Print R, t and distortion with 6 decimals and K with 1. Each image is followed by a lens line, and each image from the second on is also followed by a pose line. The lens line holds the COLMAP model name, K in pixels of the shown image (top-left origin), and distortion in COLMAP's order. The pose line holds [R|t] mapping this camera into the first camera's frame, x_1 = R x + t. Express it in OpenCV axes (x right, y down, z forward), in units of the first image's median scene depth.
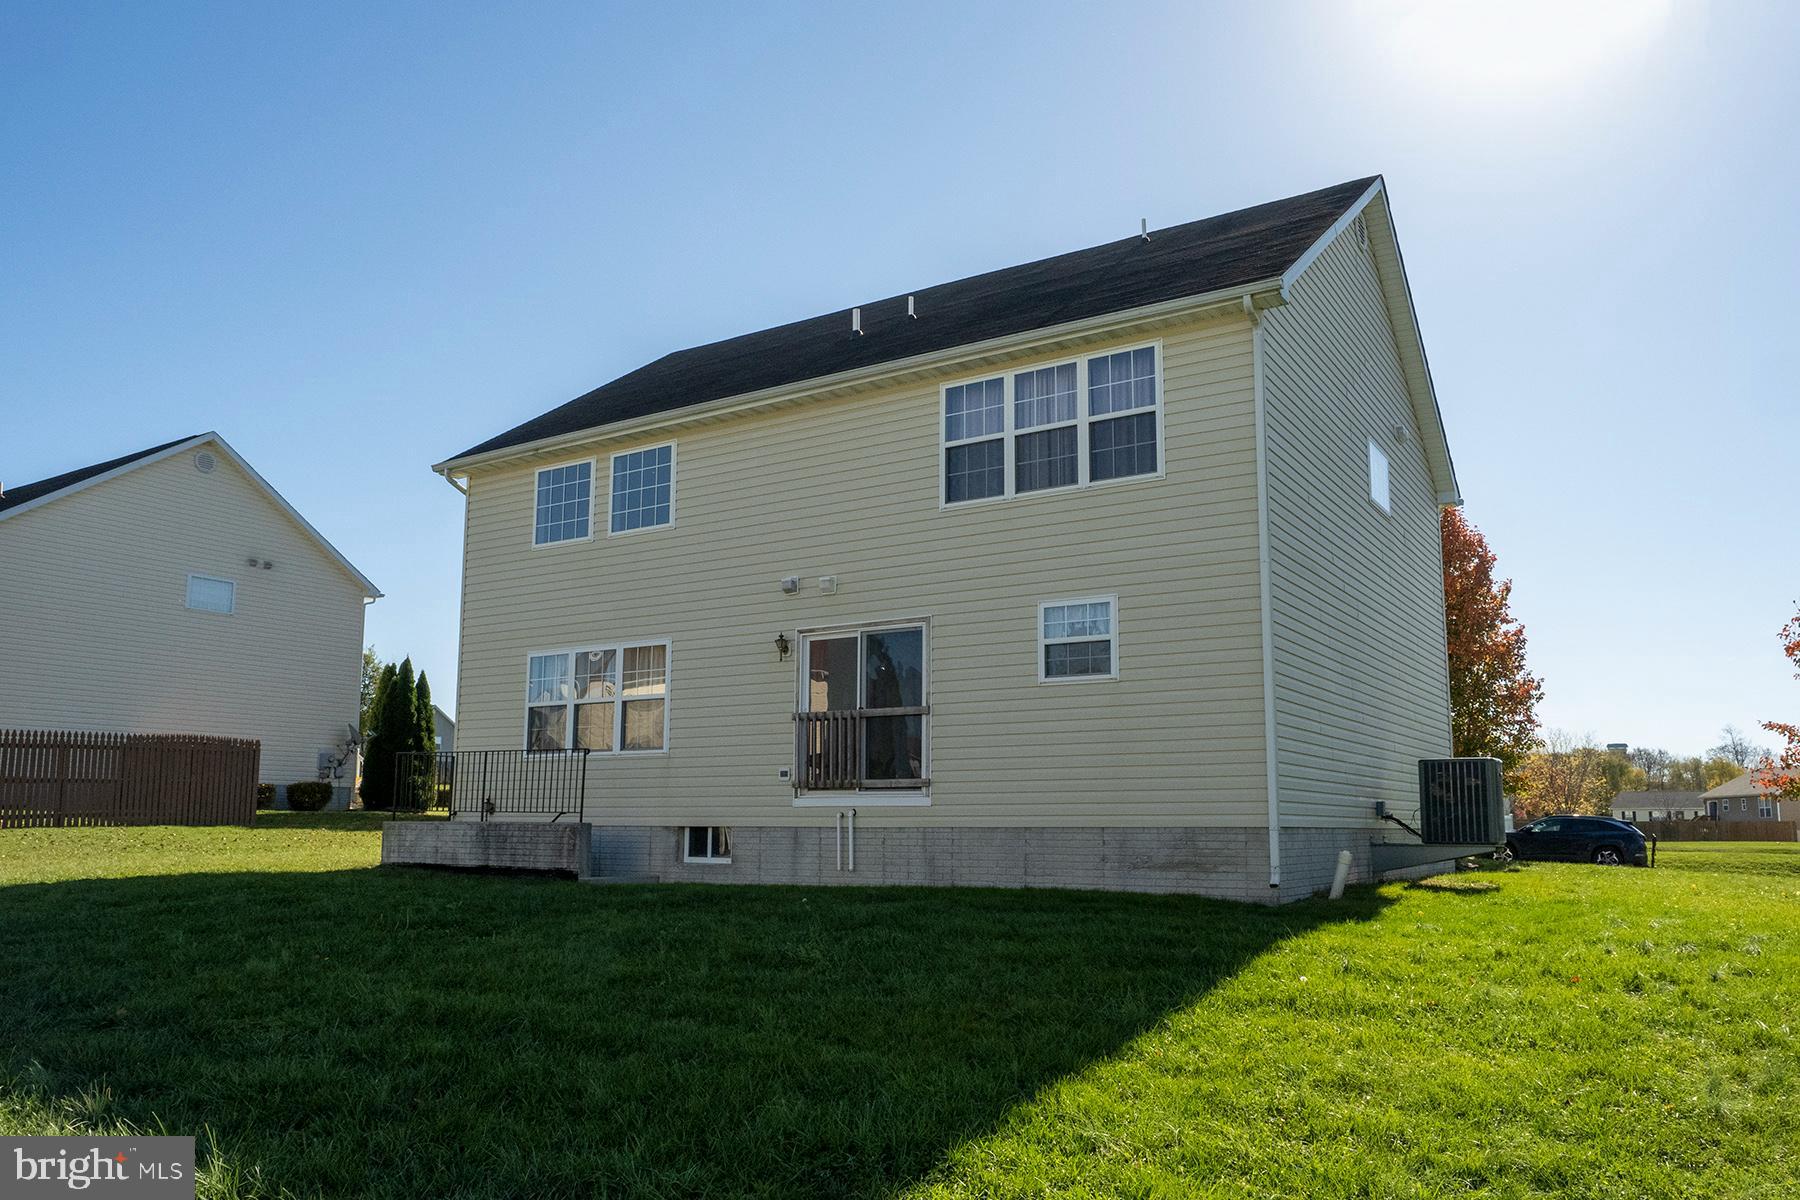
lens RADIAL K [[1302.7, 0, 900.0], [0, 1302.7, 600.0], [0, 0, 1]] dist [-0.012429, -0.005261]
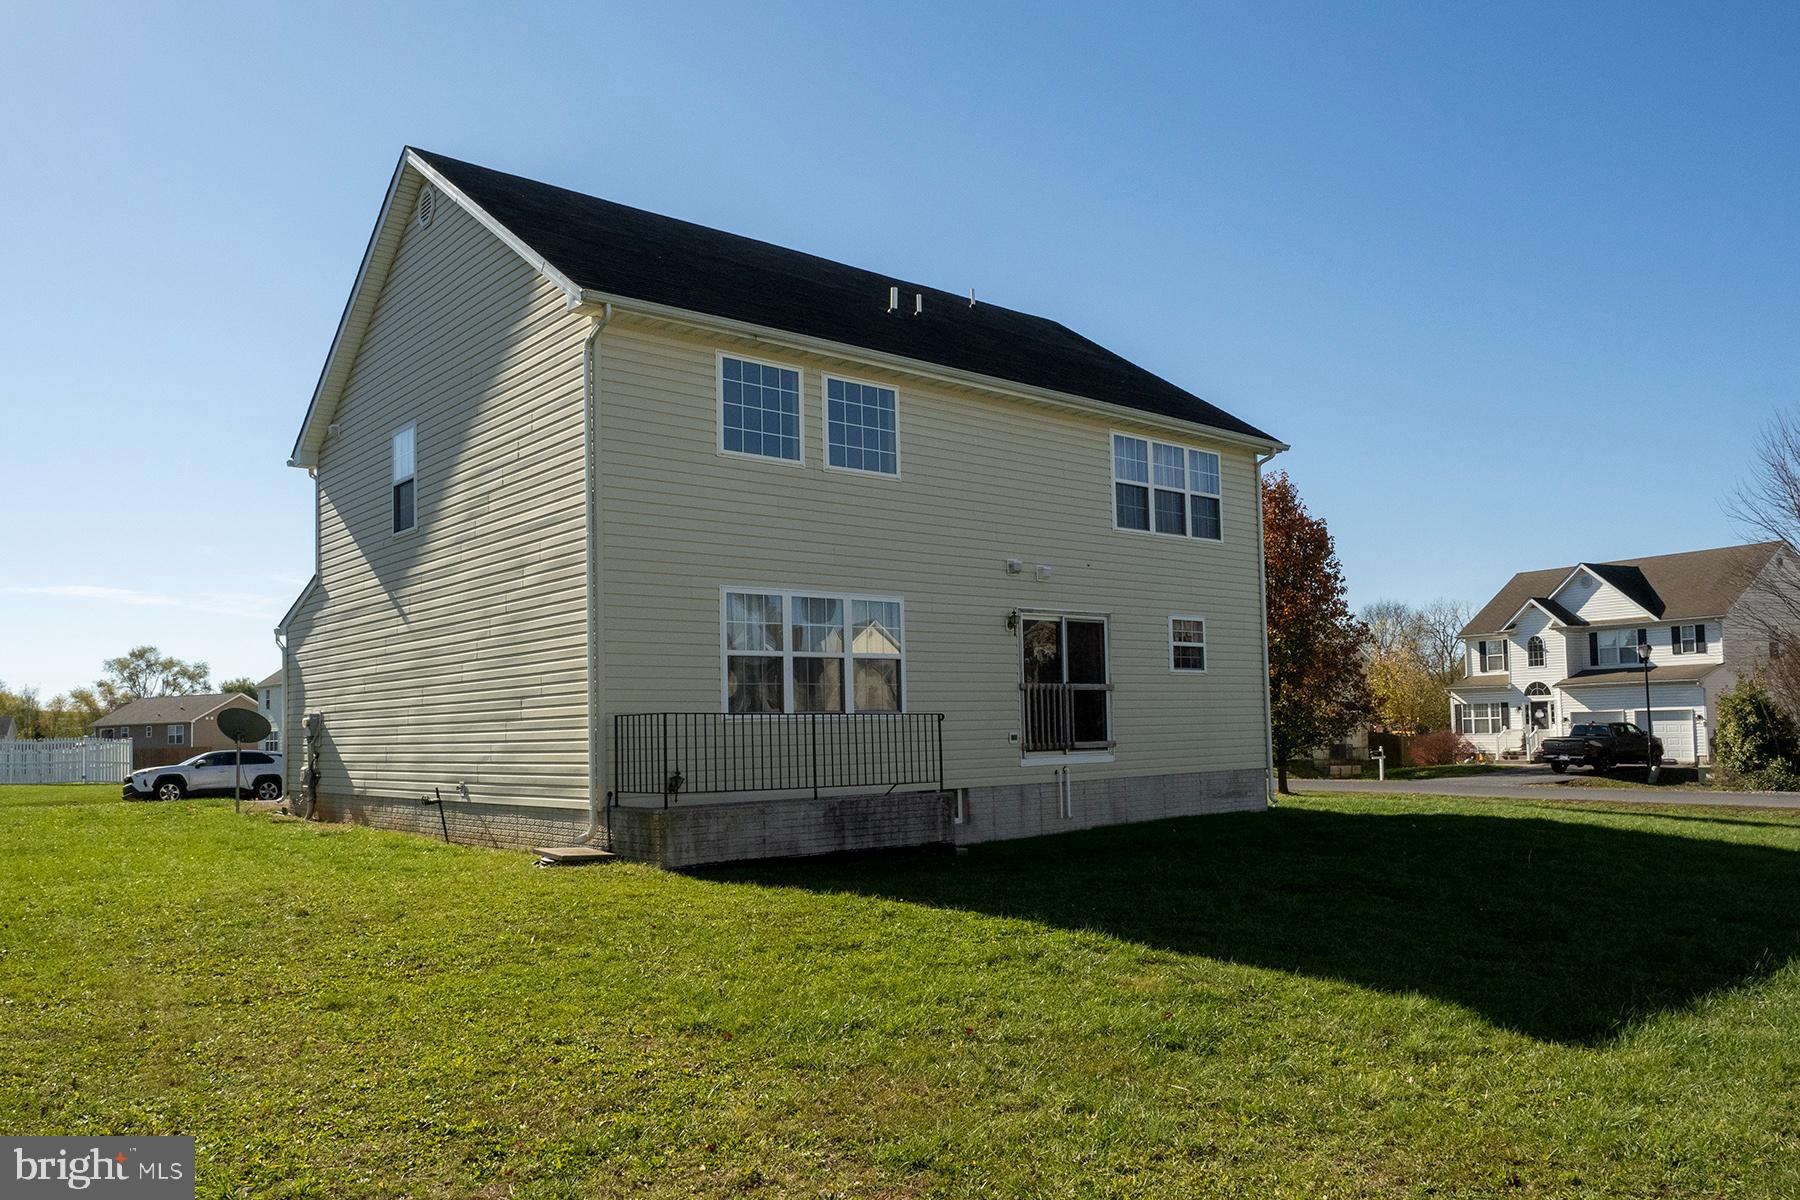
lens RADIAL K [[1302.7, 0, 900.0], [0, 1302.7, 600.0], [0, 0, 1]] dist [-0.012429, -0.005261]
pose [[0.287972, 0.085200, 0.953841, -1.197099], [-0.141323, 0.988910, -0.045666, 0.082898], [-0.947154, -0.121649, 0.296819, 0.784991]]
